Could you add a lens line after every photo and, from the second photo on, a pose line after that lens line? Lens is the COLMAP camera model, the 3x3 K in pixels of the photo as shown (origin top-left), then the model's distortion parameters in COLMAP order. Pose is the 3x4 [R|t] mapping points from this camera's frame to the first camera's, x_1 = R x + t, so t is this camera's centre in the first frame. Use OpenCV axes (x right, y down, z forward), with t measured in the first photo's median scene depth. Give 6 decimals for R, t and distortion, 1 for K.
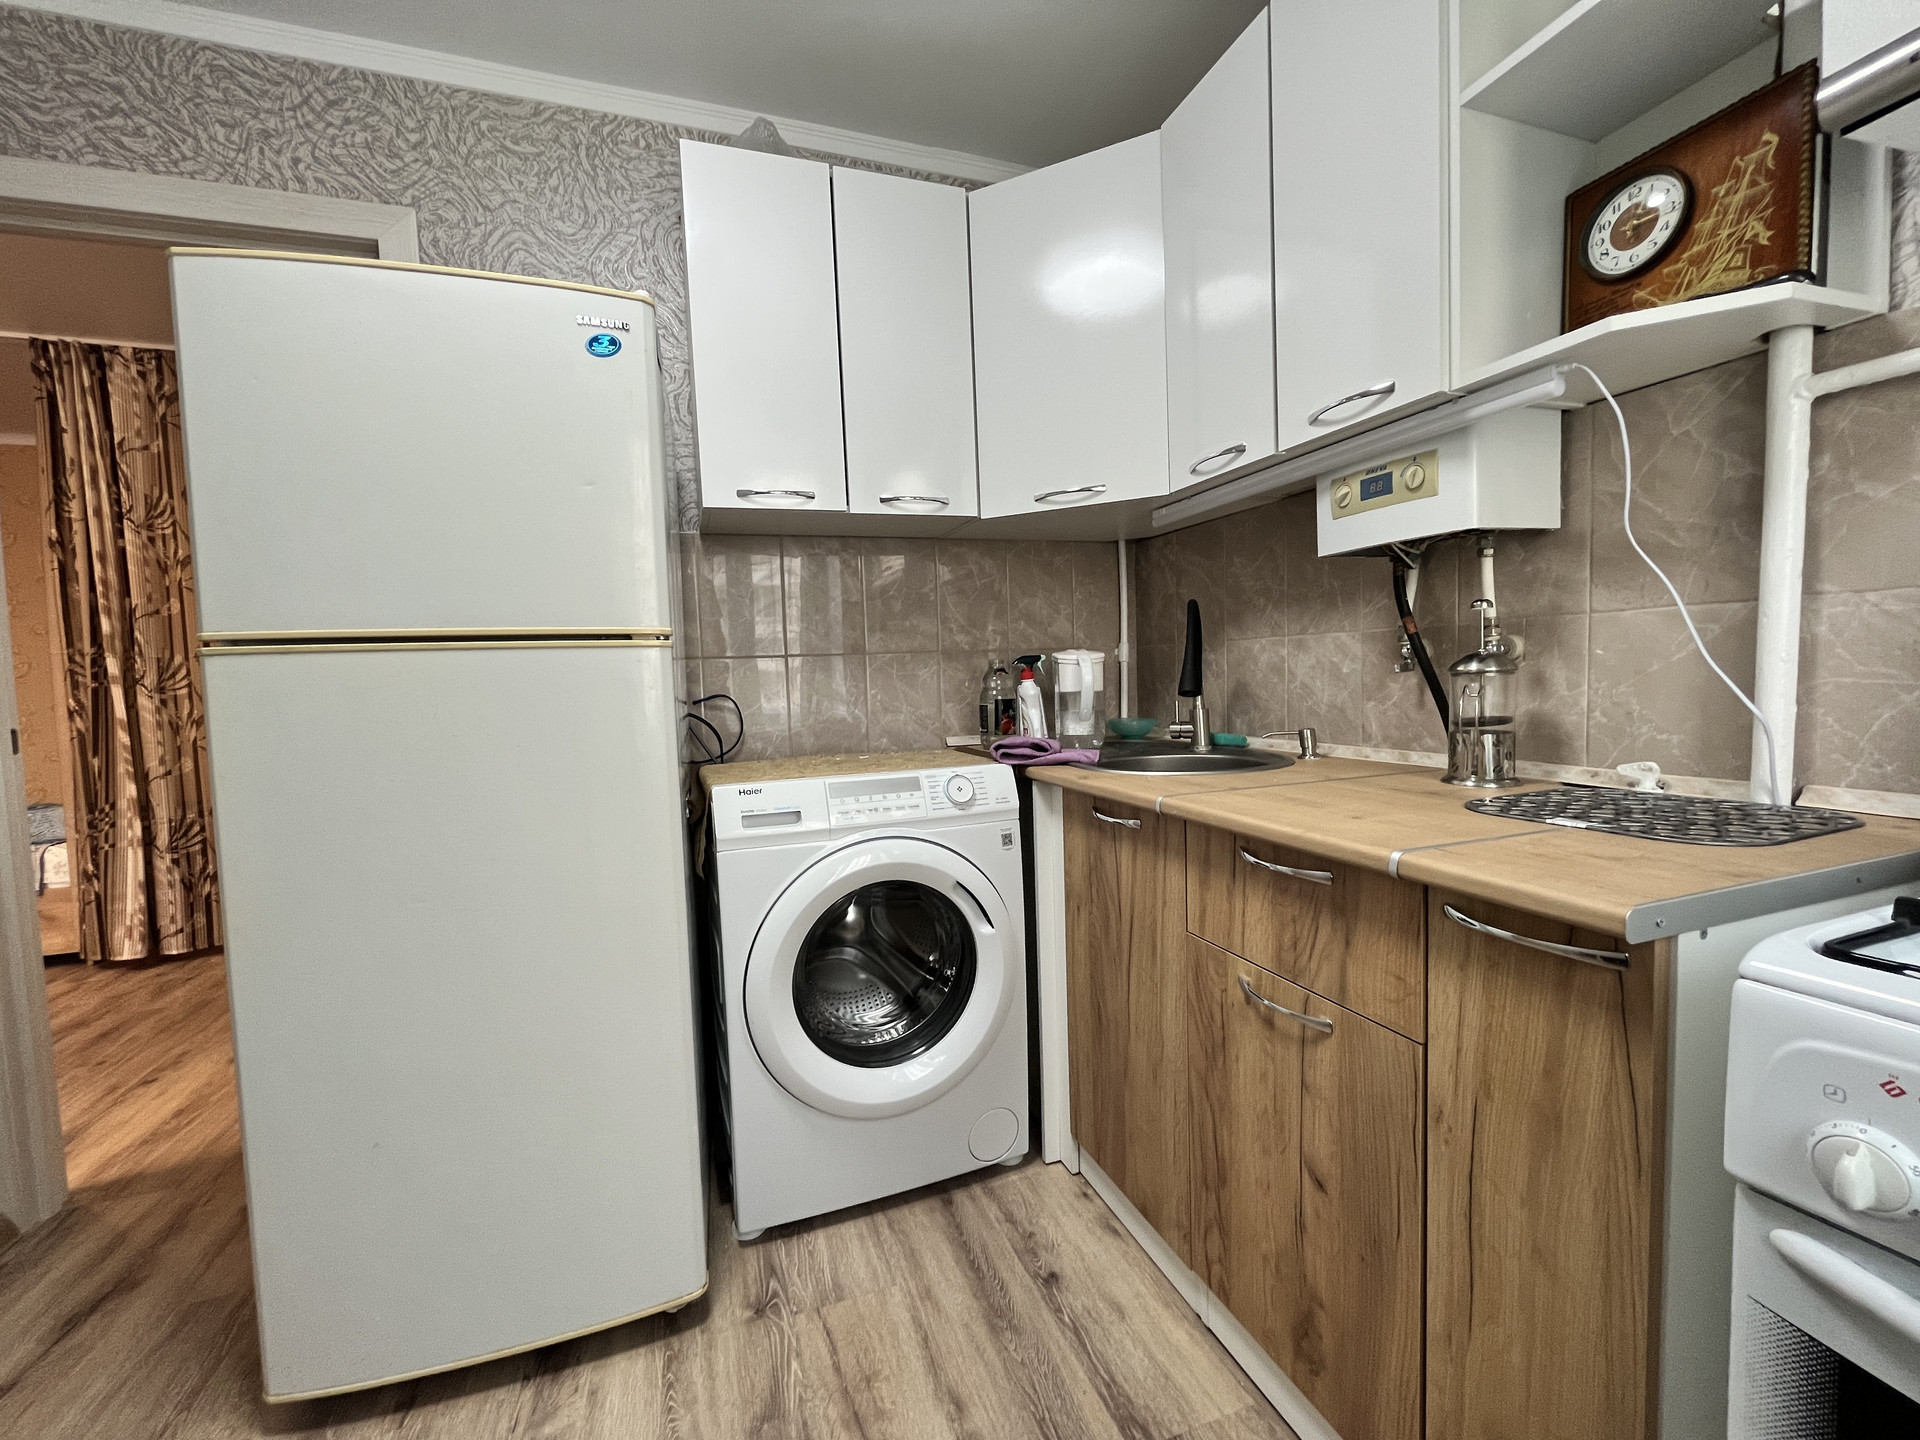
lens RADIAL K [[776.8, 0, 955.0], [0, 776.8, 724.7], [0, 0, 1]] dist [-0.002337, -0.000018]
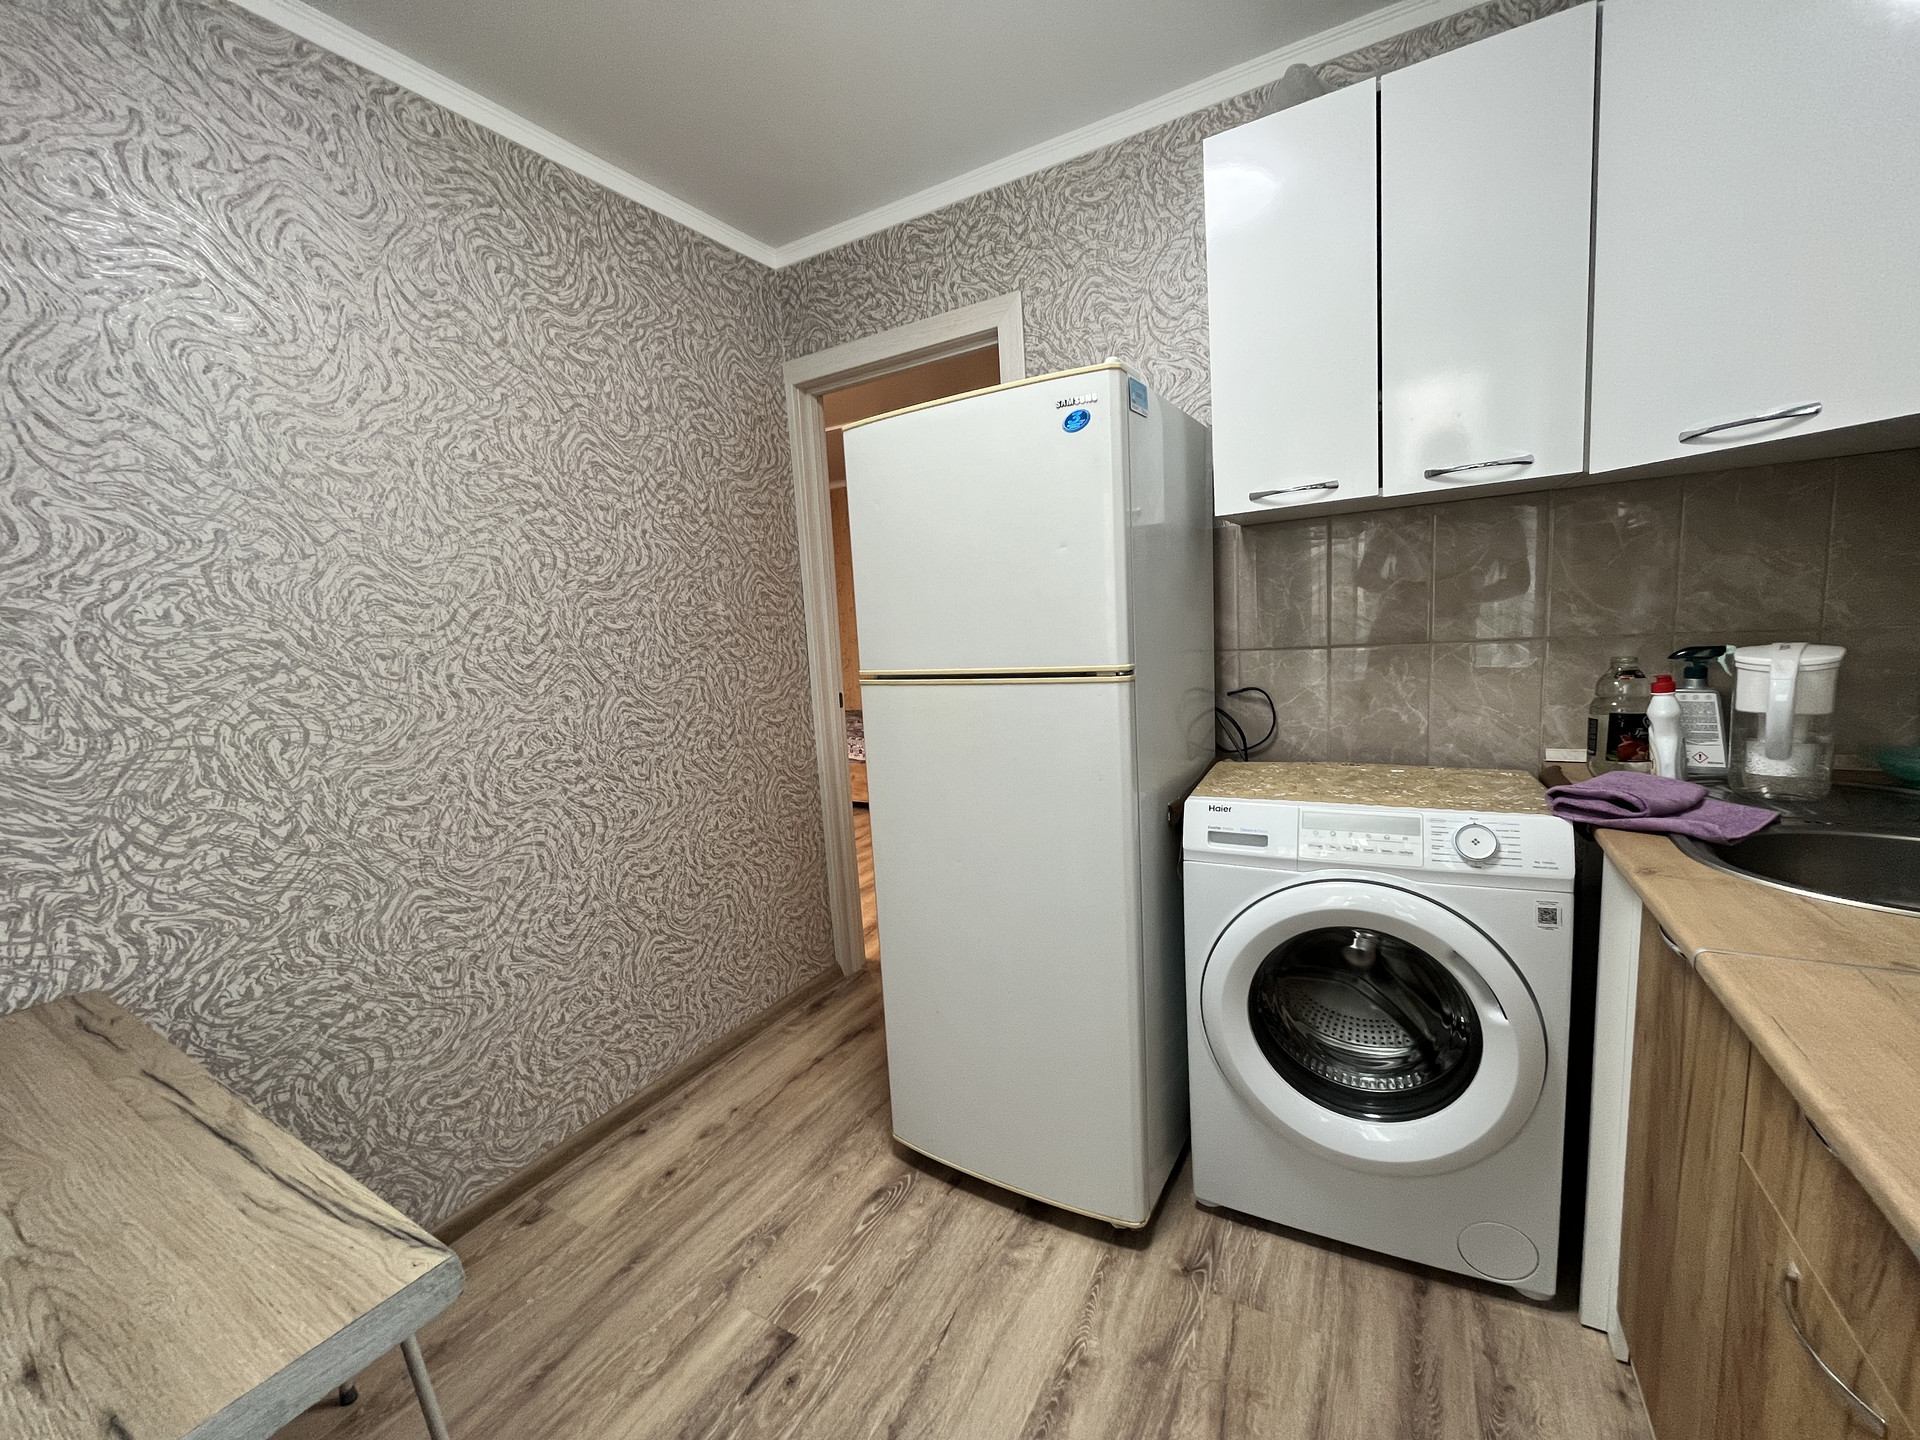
lens RADIAL K [[776.8, 0, 953.9], [0, 776.8, 724.1], [0, 0, 1]] dist [-0.002337, -0.000018]
pose [[0.657652, 0.094285, -0.747399, 0.276724], [-0.004936, 0.992655, 0.120882, -0.154794], [0.753306, -0.075809, 0.653286, 0.069365]]
